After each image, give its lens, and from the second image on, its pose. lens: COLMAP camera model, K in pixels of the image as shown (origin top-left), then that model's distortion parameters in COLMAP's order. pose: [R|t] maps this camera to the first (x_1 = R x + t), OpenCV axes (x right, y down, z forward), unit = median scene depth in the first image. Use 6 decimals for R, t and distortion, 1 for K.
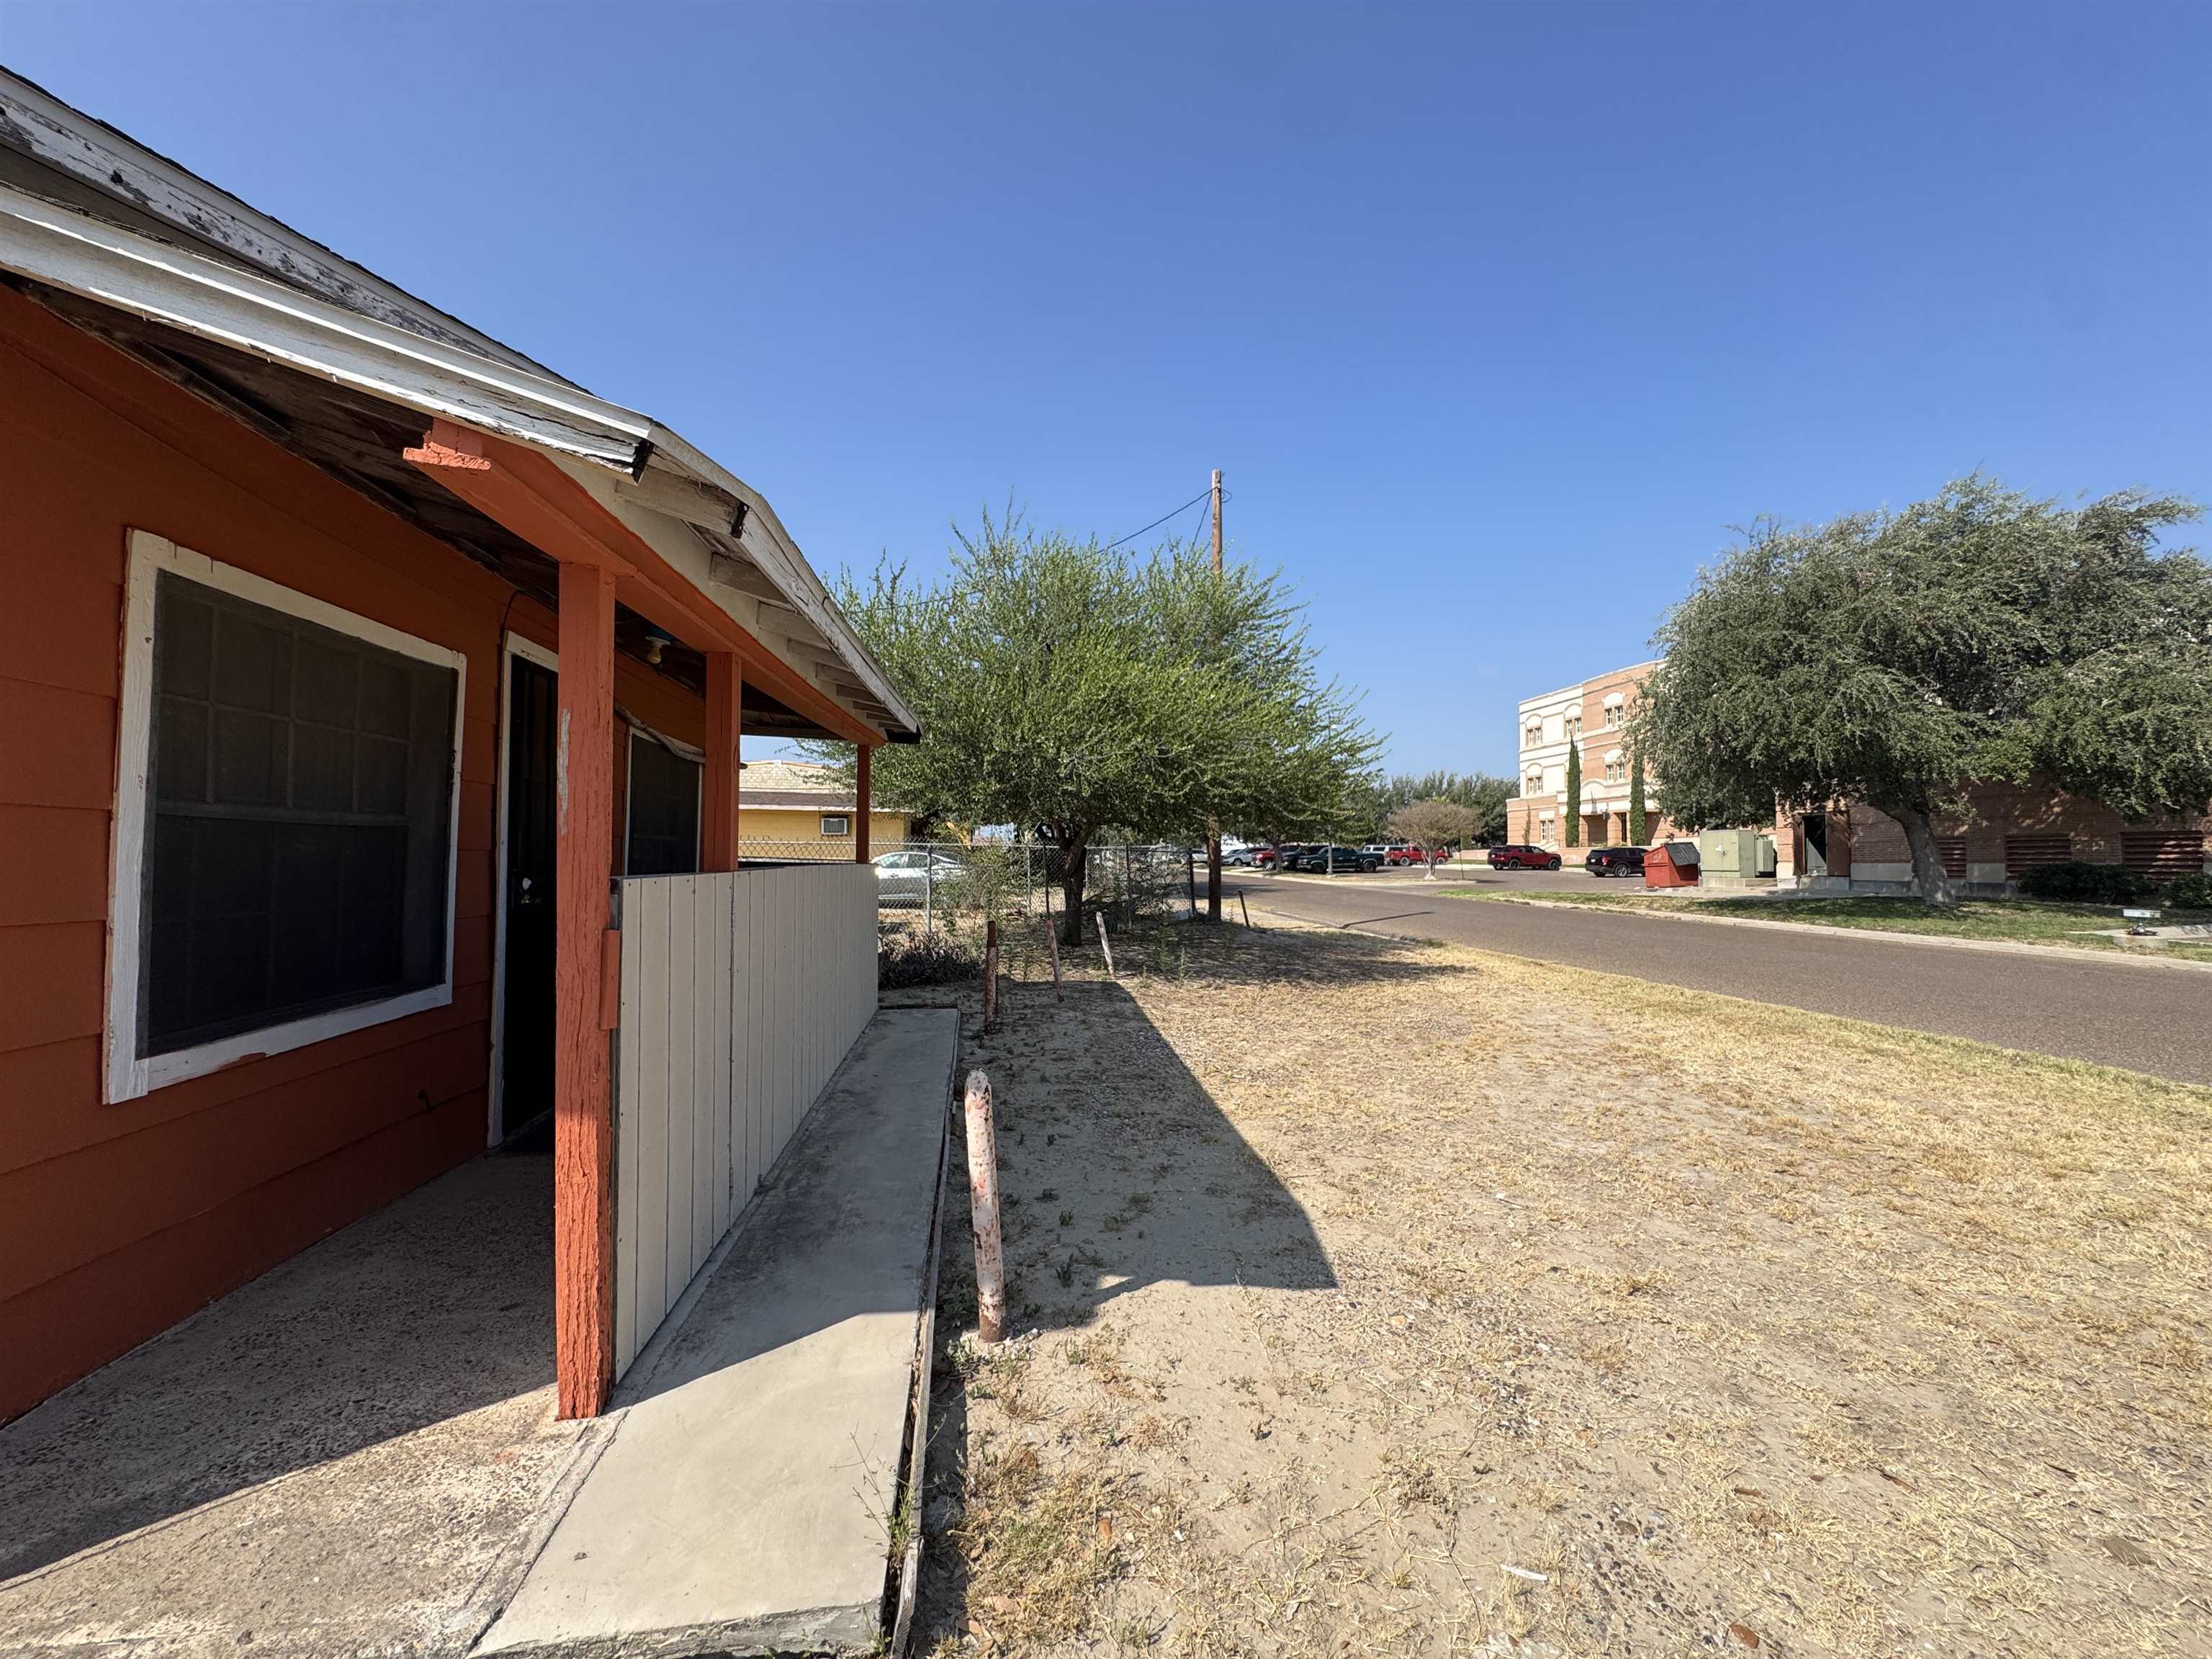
lens RADIAL K [[888.7, 0, 1107.8], [0, 888.7, 827.6], [0, 0, 1]] dist [-0.003626, 0.000315]
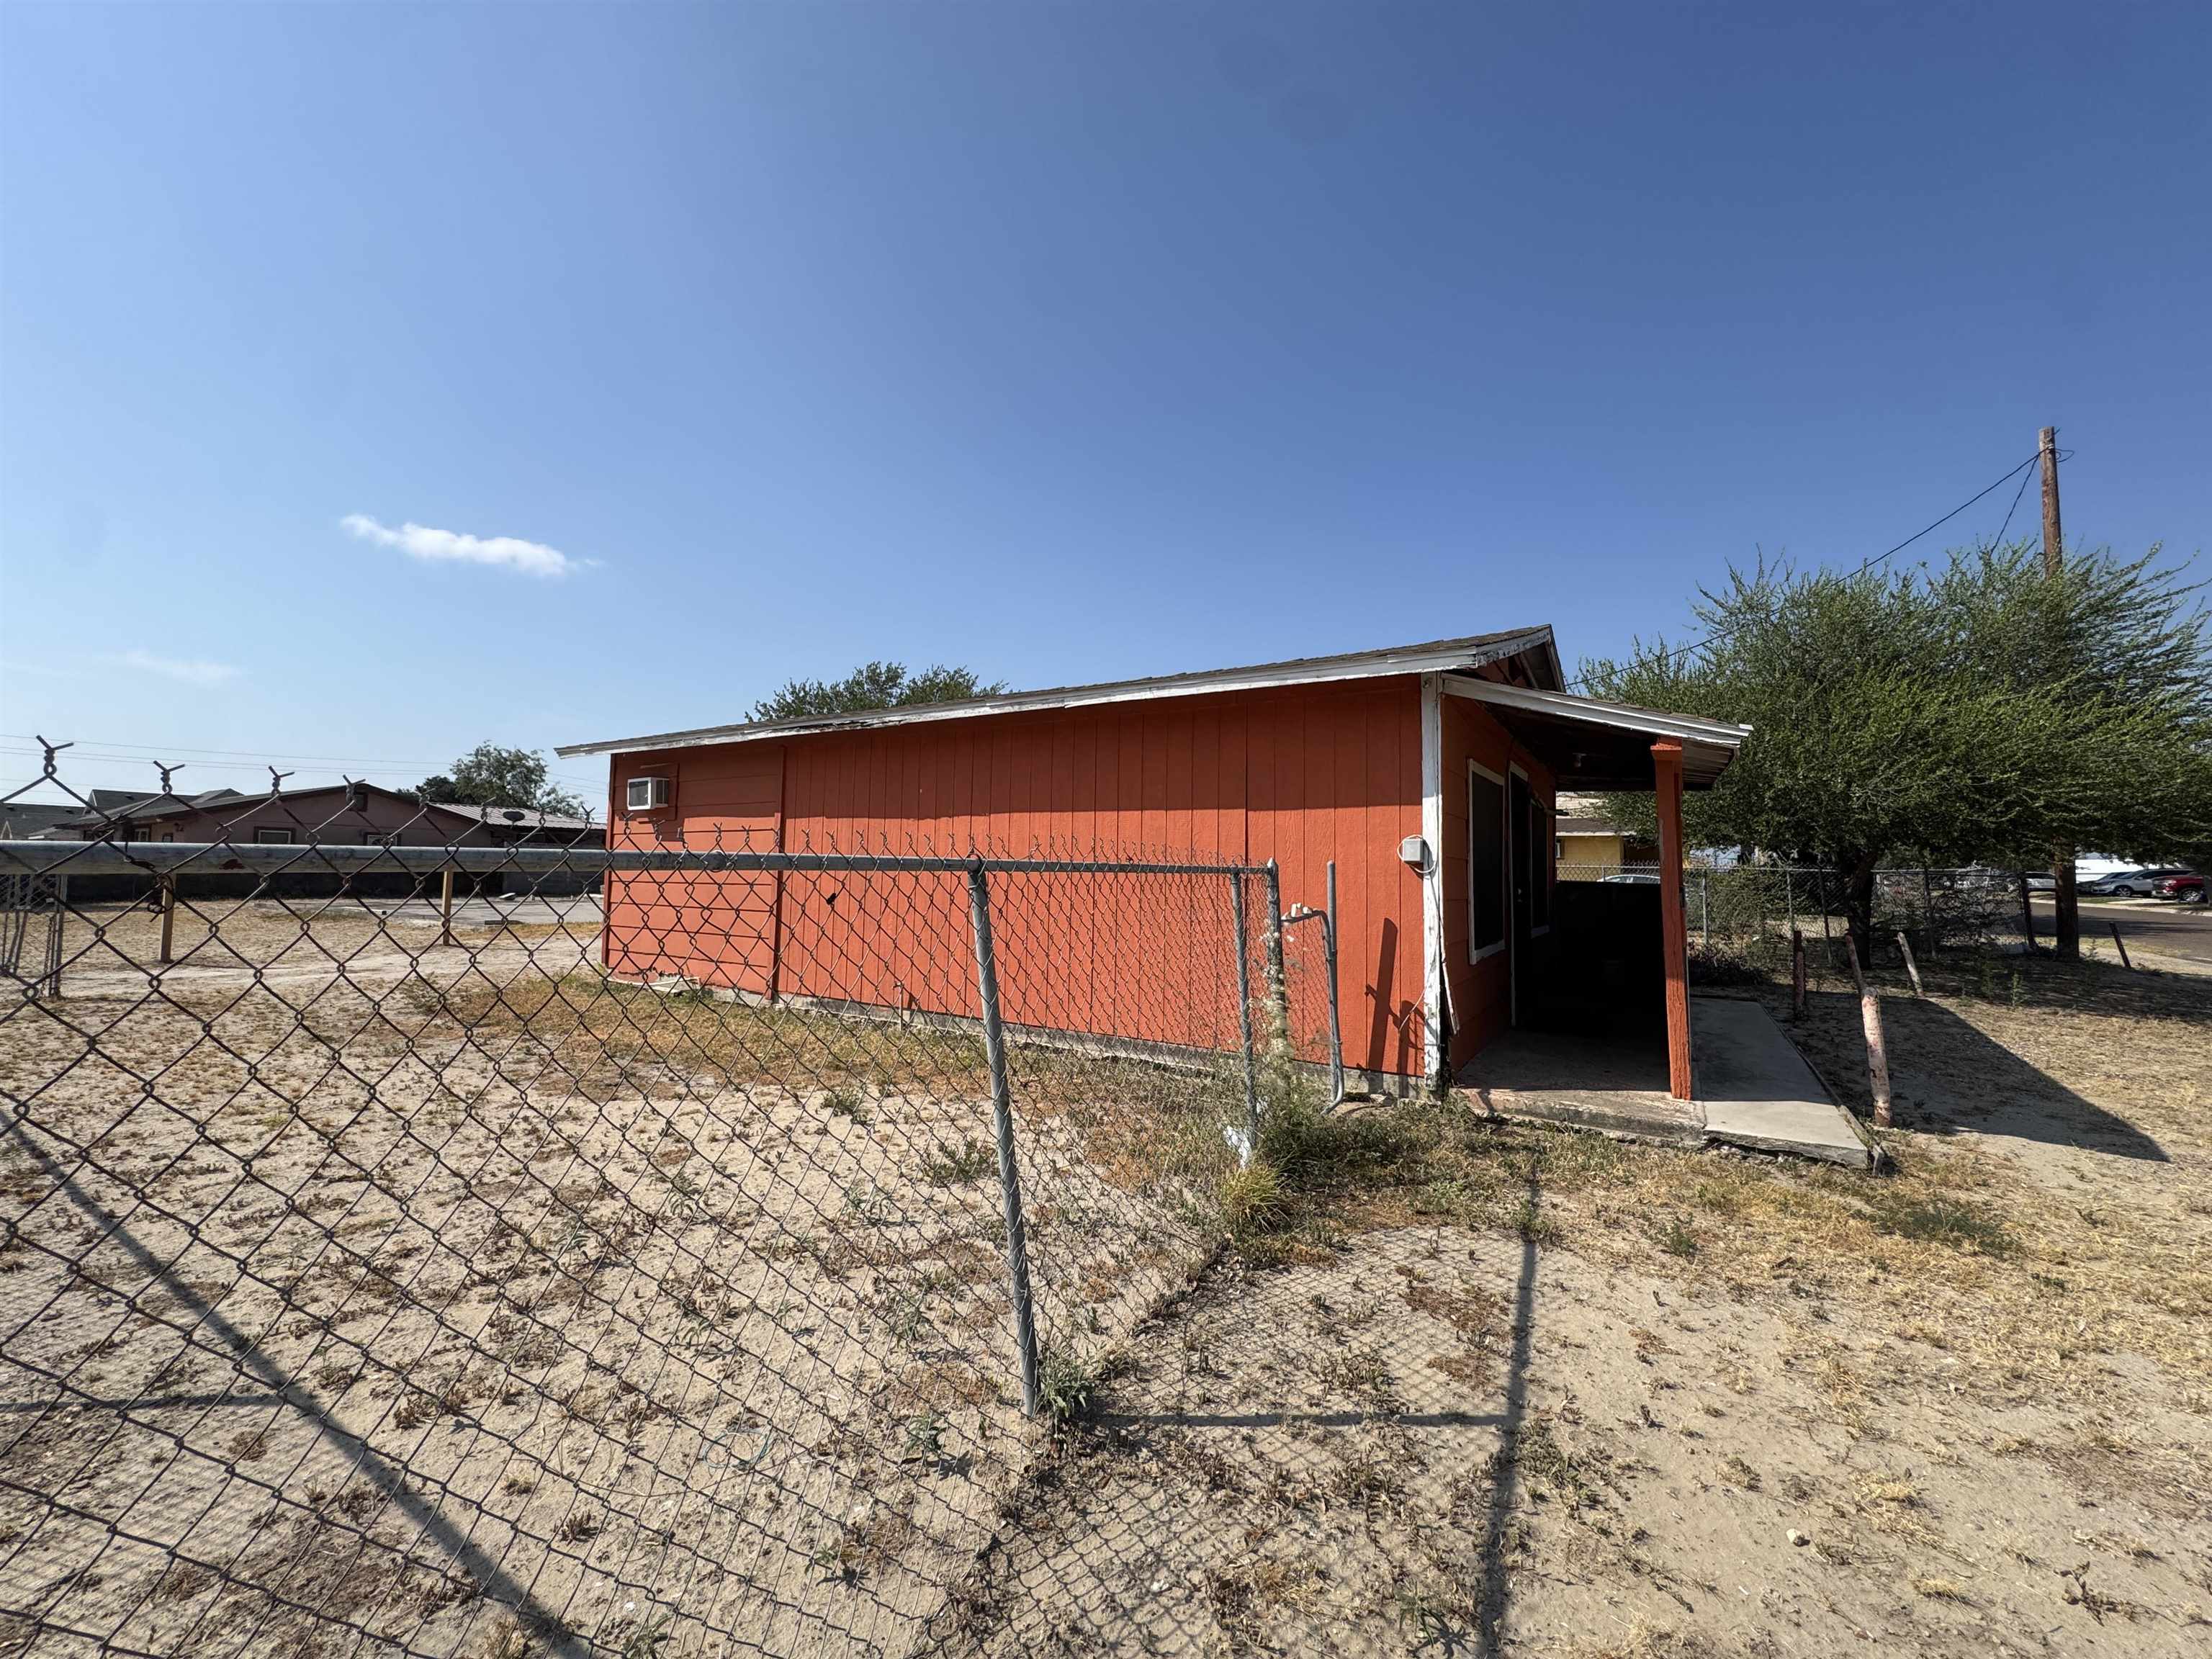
lens RADIAL K [[910.4, 0, 1111.8], [0, 910.4, 824.9], [0, 0, 1]] dist [0.009626, 0.000243]
pose [[0.771877, -0.033797, -0.634873, -0.031901], [0.016220, 0.999308, -0.033477, -0.010755], [0.635565, 0.015543, 0.771891, -0.379447]]
